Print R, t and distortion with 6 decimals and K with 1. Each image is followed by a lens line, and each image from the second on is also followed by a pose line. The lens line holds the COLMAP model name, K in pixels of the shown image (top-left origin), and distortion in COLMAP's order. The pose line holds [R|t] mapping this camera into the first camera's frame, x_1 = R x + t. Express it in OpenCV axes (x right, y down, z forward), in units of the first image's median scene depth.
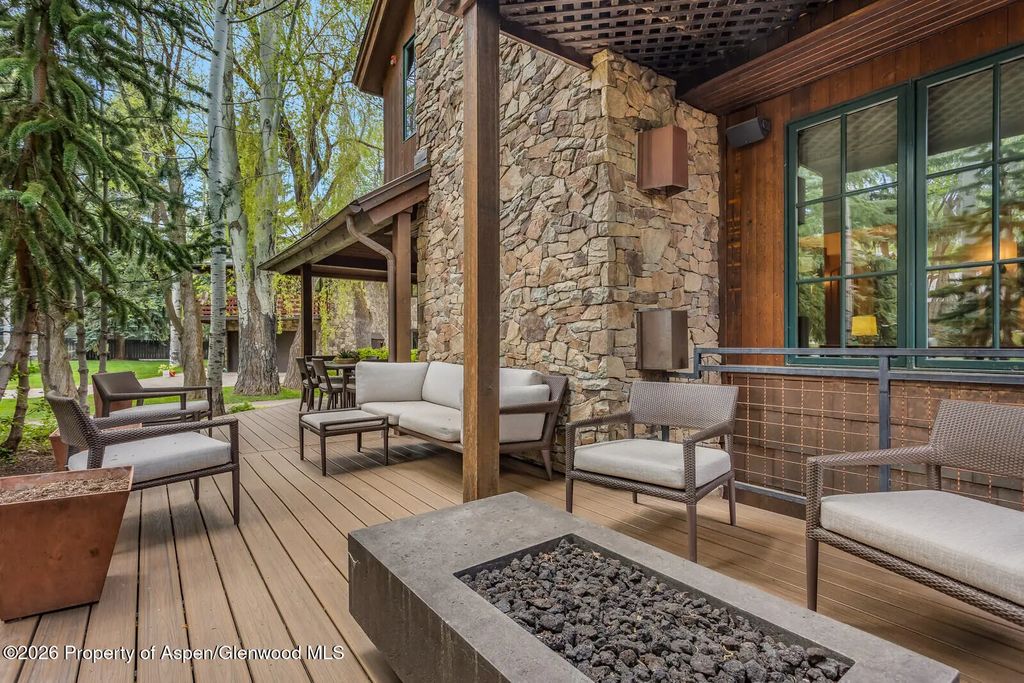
lens RADIAL K [[504.9, 0, 512.0], [0, 504.9, 341.5], [0, 0, 1]] dist [0.001224, 0.000116]
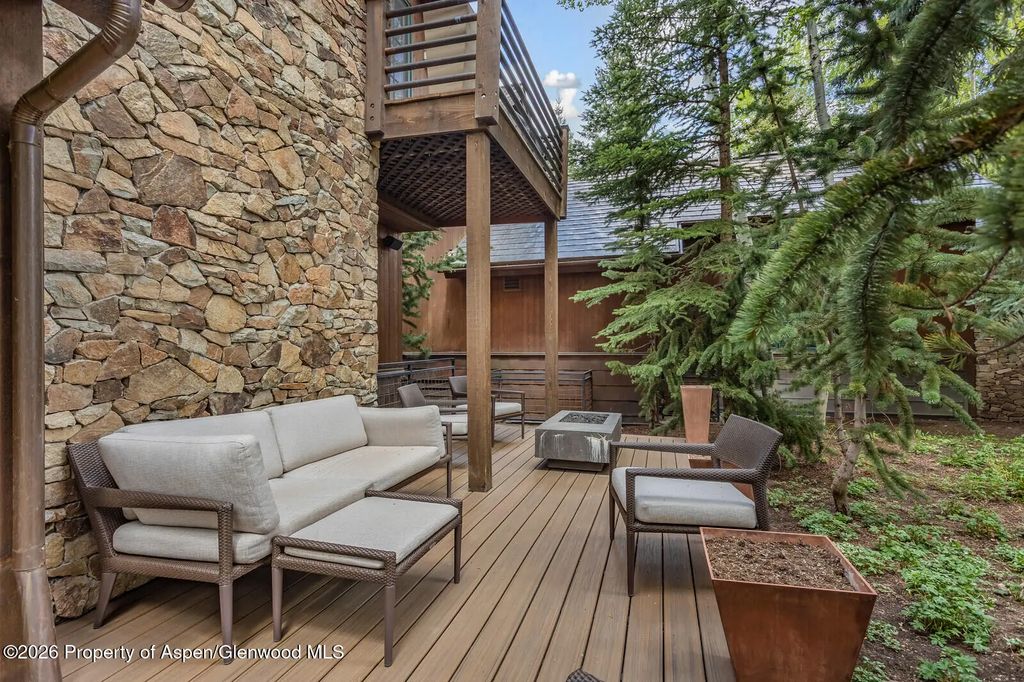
lens RADIAL K [[504.9, 0, 512.0], [0, 504.9, 341.0], [0, 0, 1]] dist [0.001224, 0.000116]
pose [[-0.614685, 0.004730, 0.788759, -0.909705], [-0.001924, 0.999970, -0.007496, -0.040572], [-0.788771, -0.006125, -0.614657, 1.310560]]
